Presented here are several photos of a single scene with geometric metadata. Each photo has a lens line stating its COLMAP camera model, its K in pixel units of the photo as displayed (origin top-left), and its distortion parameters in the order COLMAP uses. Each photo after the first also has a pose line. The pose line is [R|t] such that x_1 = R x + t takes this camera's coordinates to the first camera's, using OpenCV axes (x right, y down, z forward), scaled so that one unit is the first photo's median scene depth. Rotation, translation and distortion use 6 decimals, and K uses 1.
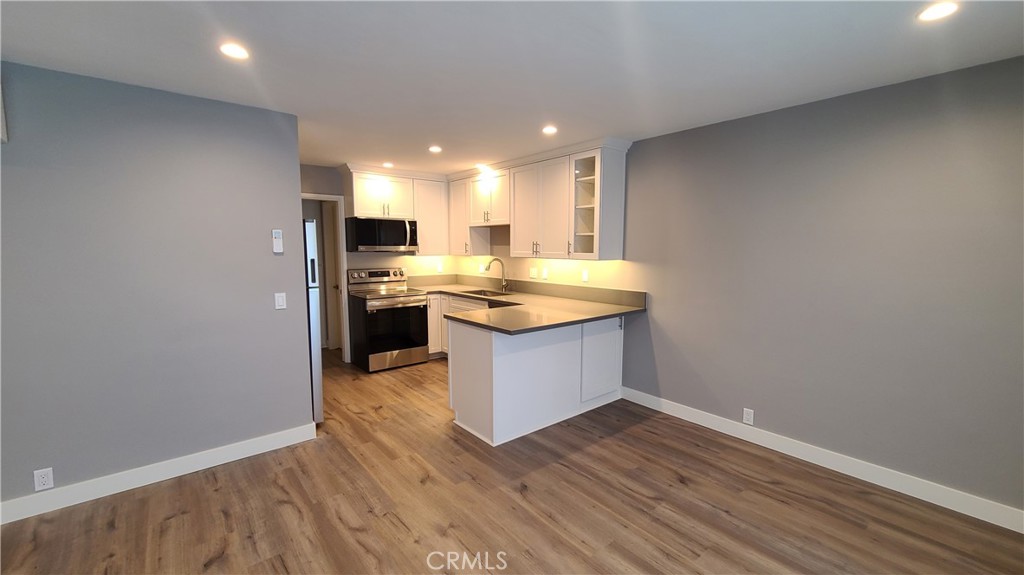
lens RADIAL K [[420.2, 0, 516.6], [0, 420.2, 293.6], [0, 0, 1]] dist [0.002917, -0.000053]
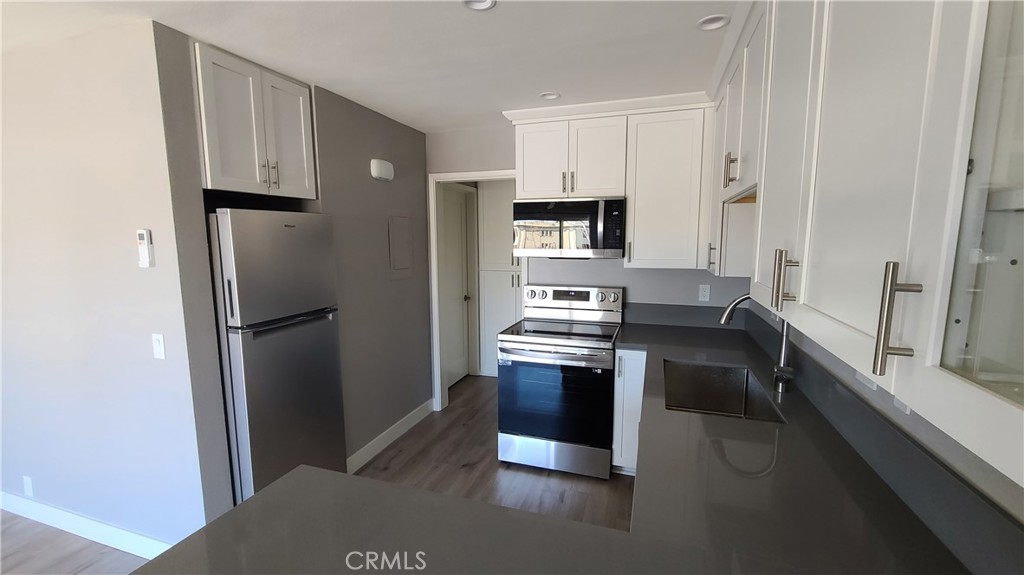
lens RADIAL K [[420.2, 0, 515.1], [0, 420.2, 291.0], [0, 0, 1]] dist [0.002917, -0.000053]
pose [[0.542071, 0.111582, -0.832892, 0.119913], [-0.094181, 0.992968, 0.071732, -0.090066], [0.835038, 0.039559, 0.548768, 0.649831]]
